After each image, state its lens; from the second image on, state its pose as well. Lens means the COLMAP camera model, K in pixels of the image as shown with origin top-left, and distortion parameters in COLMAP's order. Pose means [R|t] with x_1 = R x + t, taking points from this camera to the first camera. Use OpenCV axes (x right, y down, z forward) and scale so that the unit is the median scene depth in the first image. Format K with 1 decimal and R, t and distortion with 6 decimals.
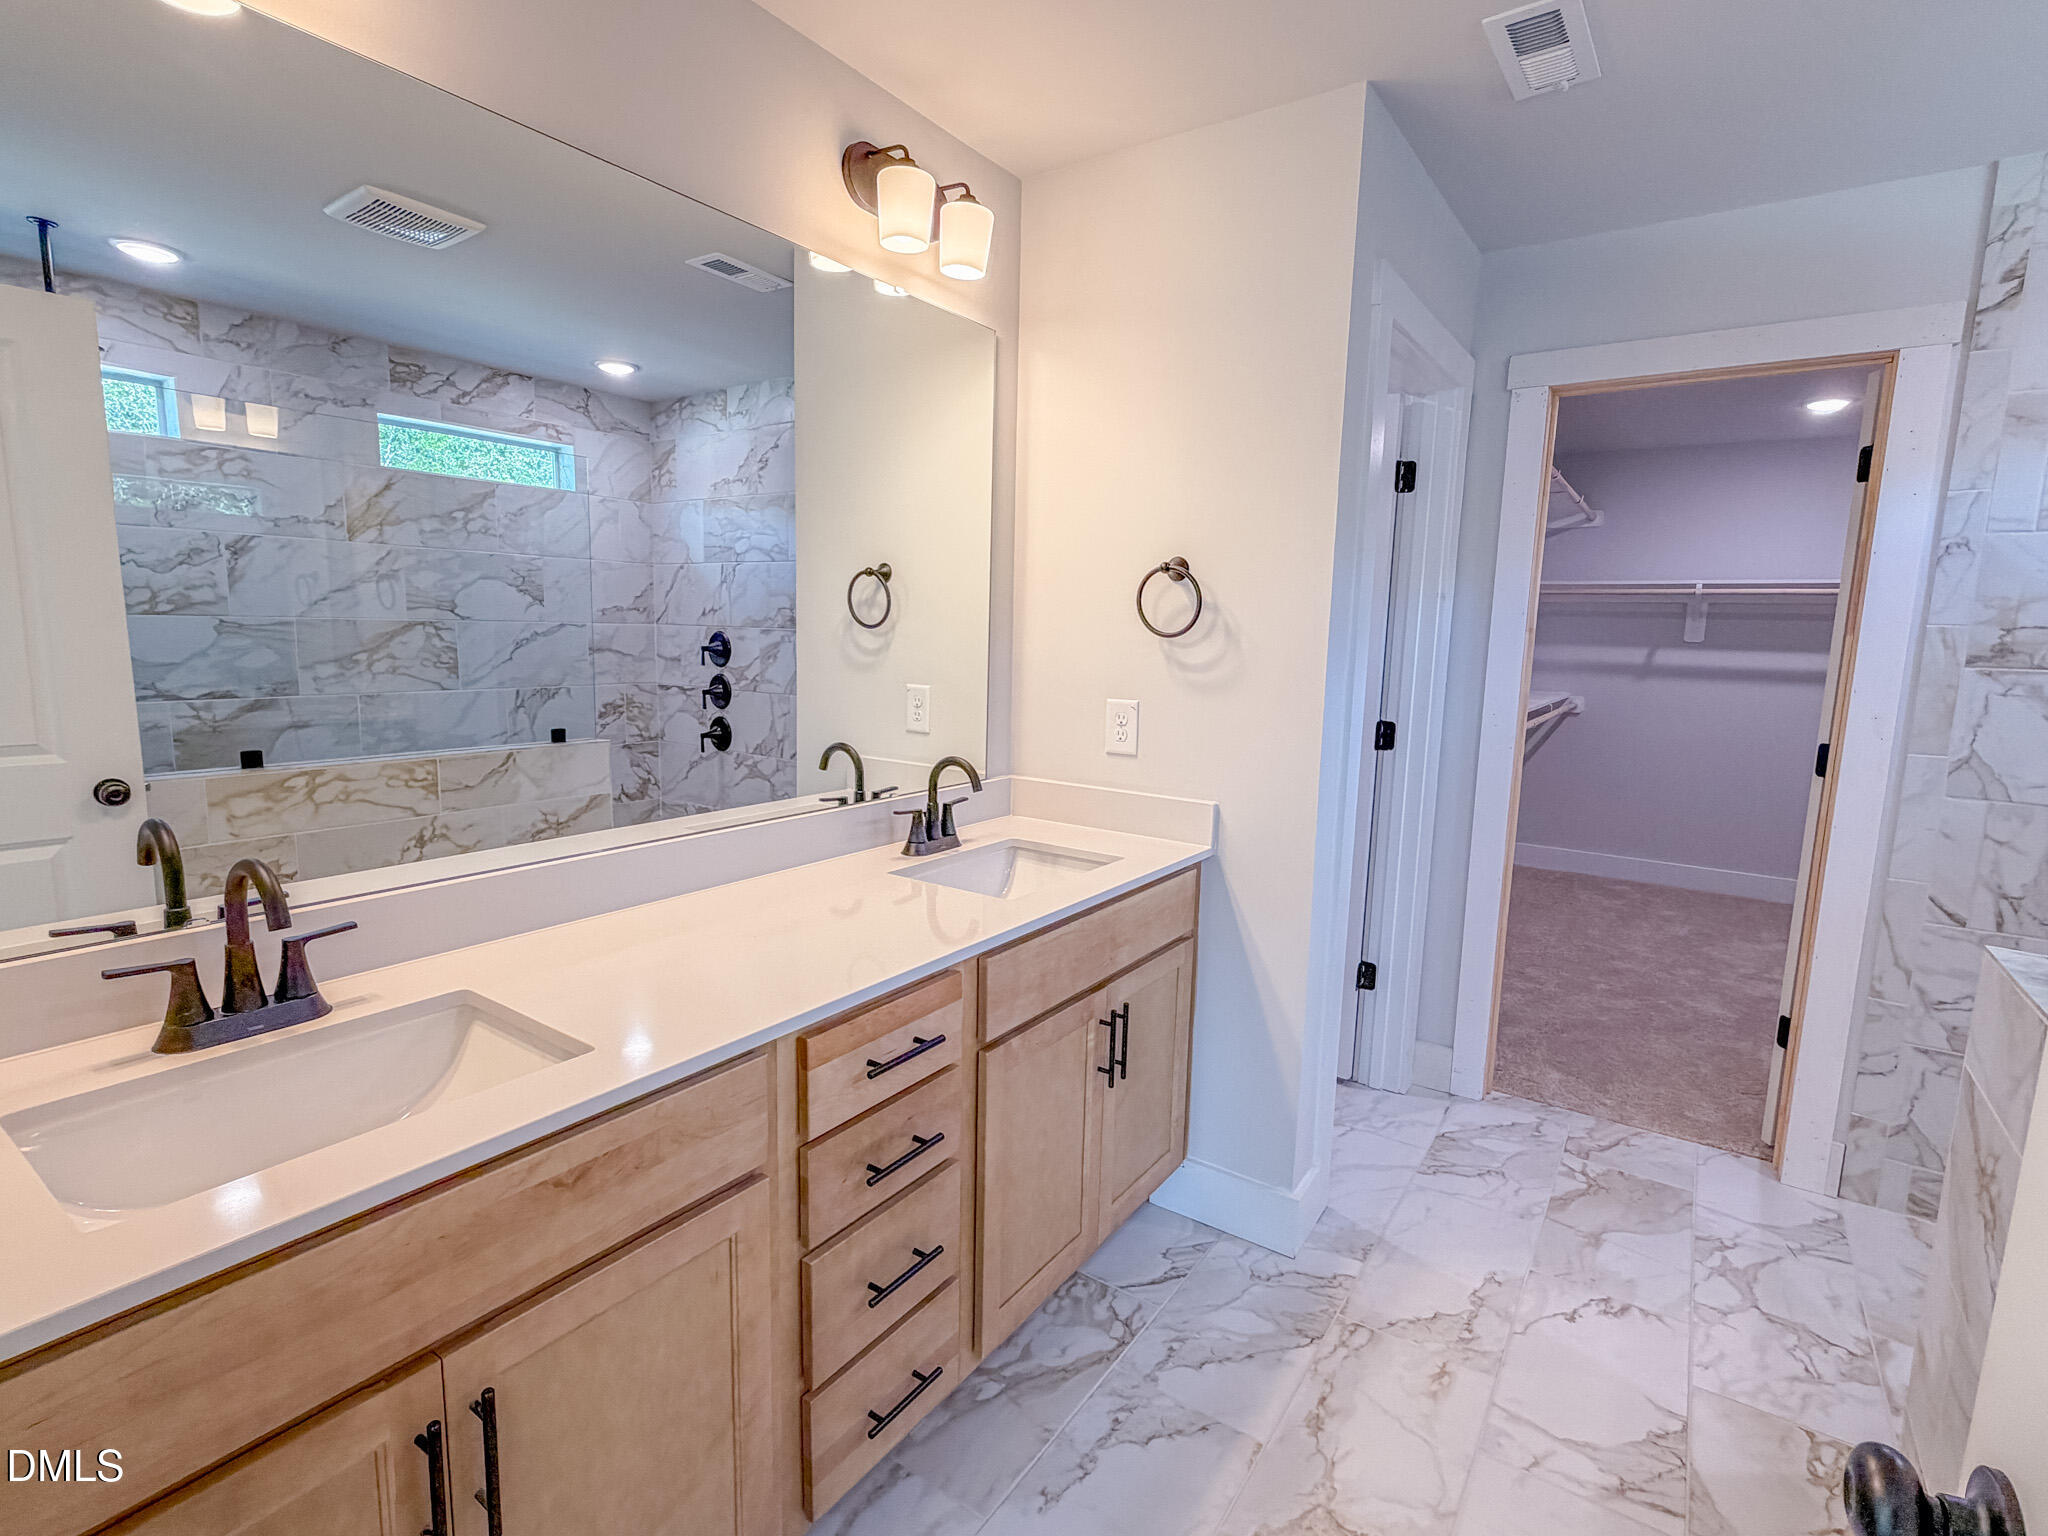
lens RADIAL K [[982.4, 0, 1016.4], [0, 982.4, 765.2], [0, 0, 1]] dist [-0.001294, 0.000609]
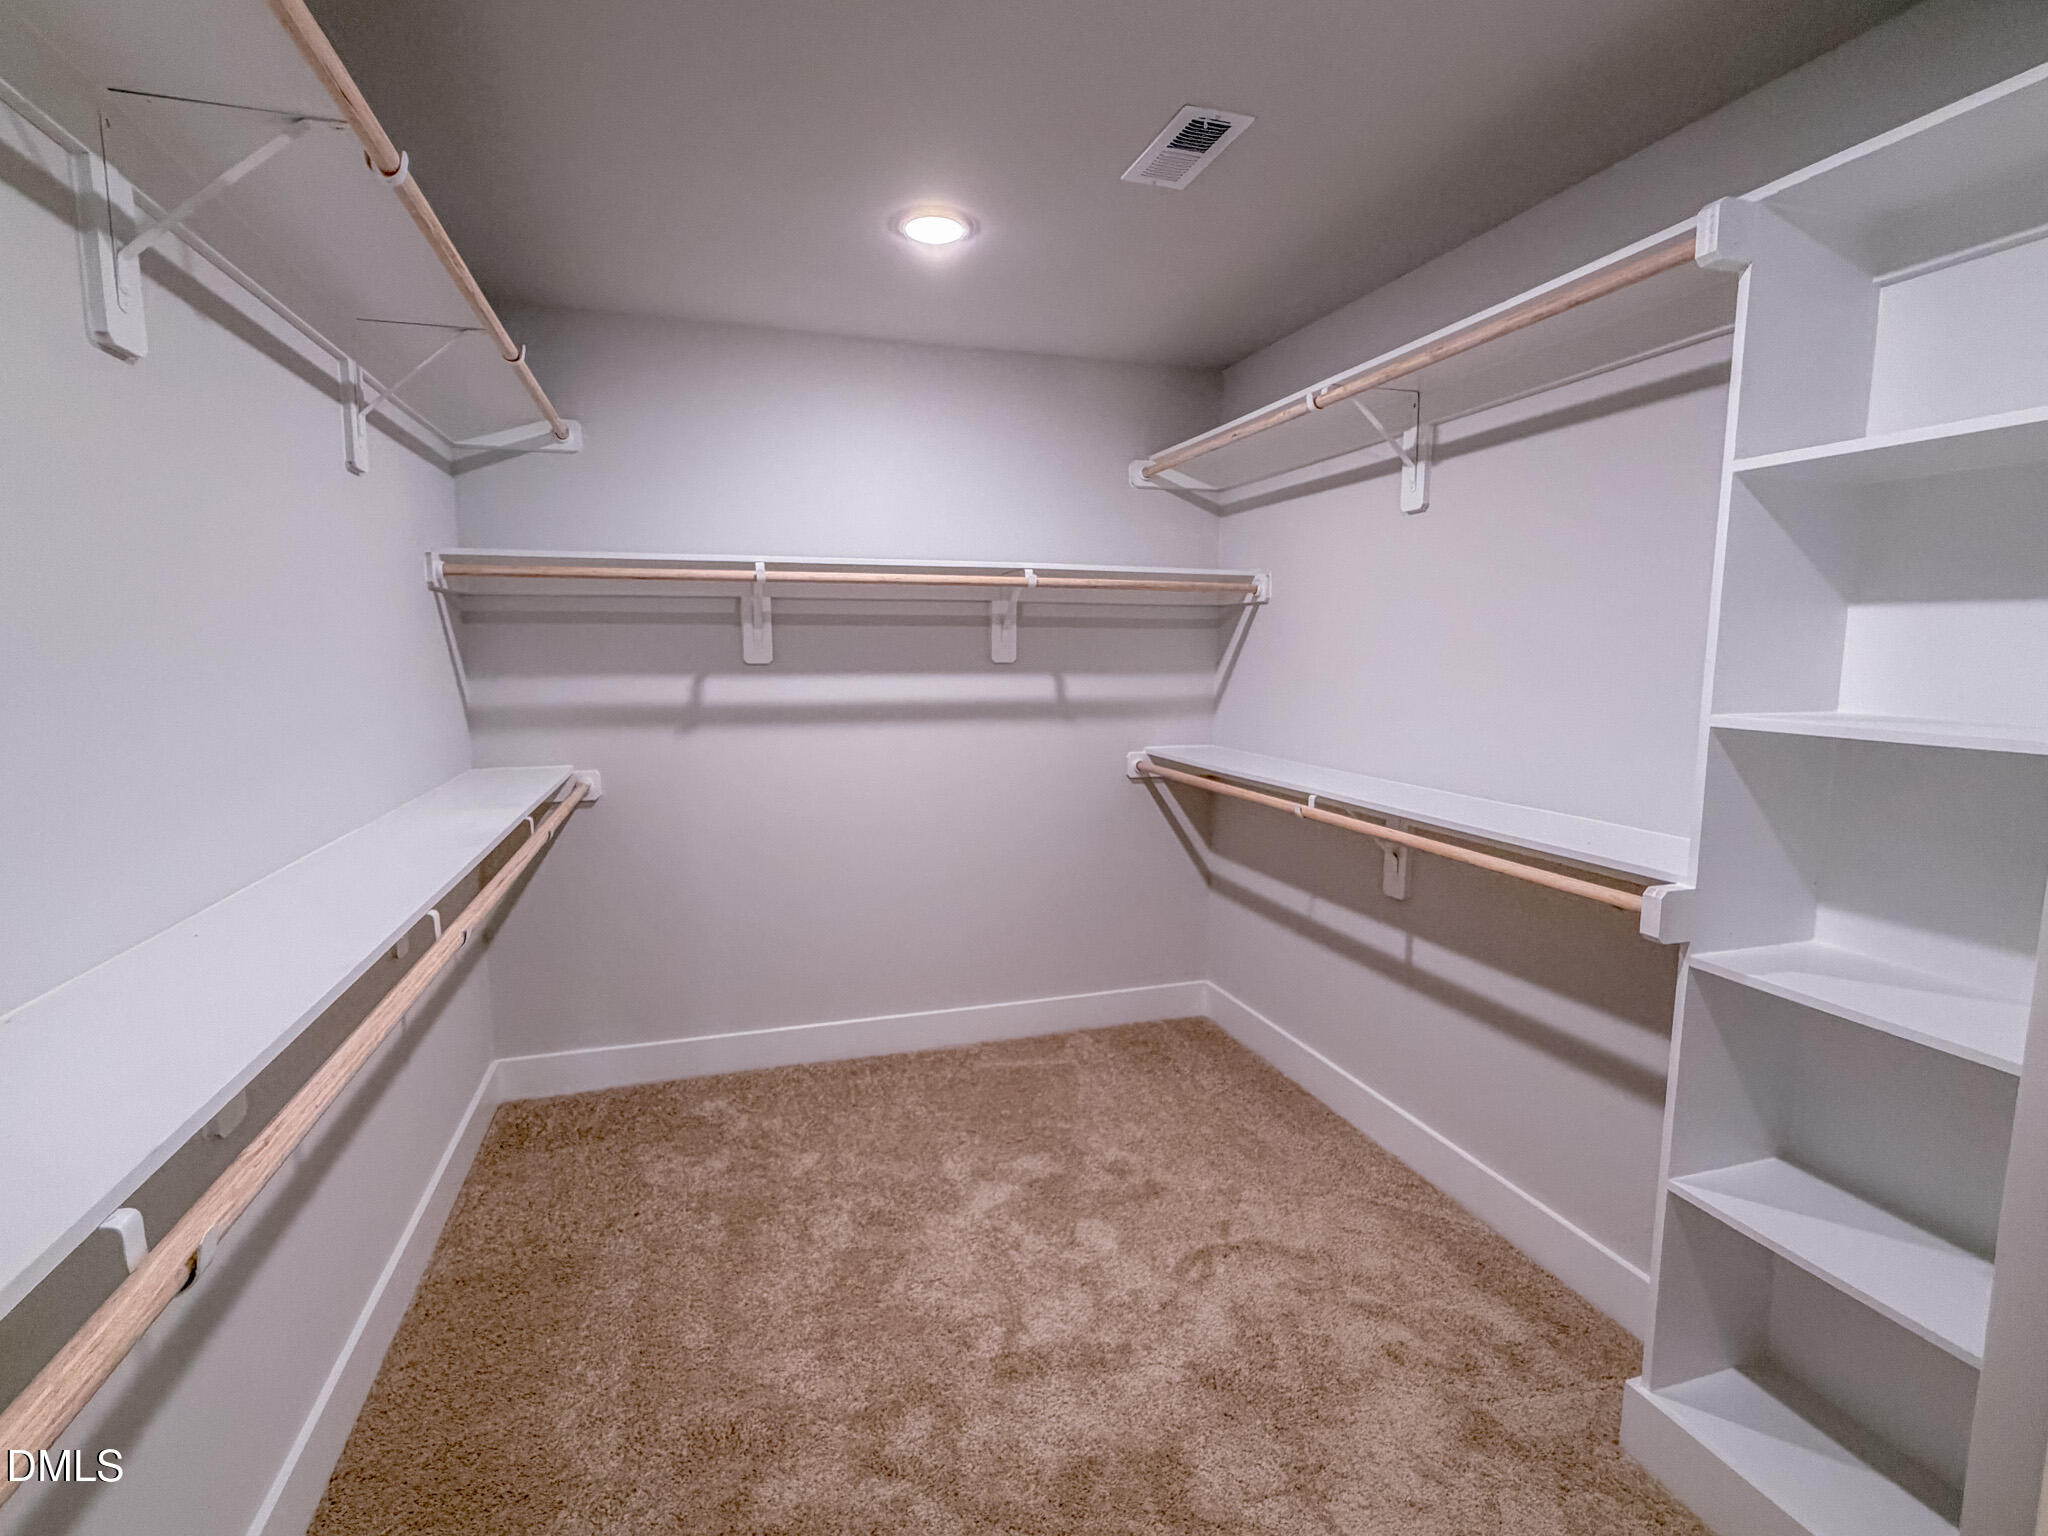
lens RADIAL K [[982.4, 0, 1014.2], [0, 982.4, 775.6], [0, 0, 1]] dist [-0.001294, 0.000609]
pose [[0.605425, -0.128031, 0.785537, 0.310877], [0.121441, 0.990280, 0.067805, -0.080240], [-0.786583, 0.054346, 0.615089, 0.520679]]
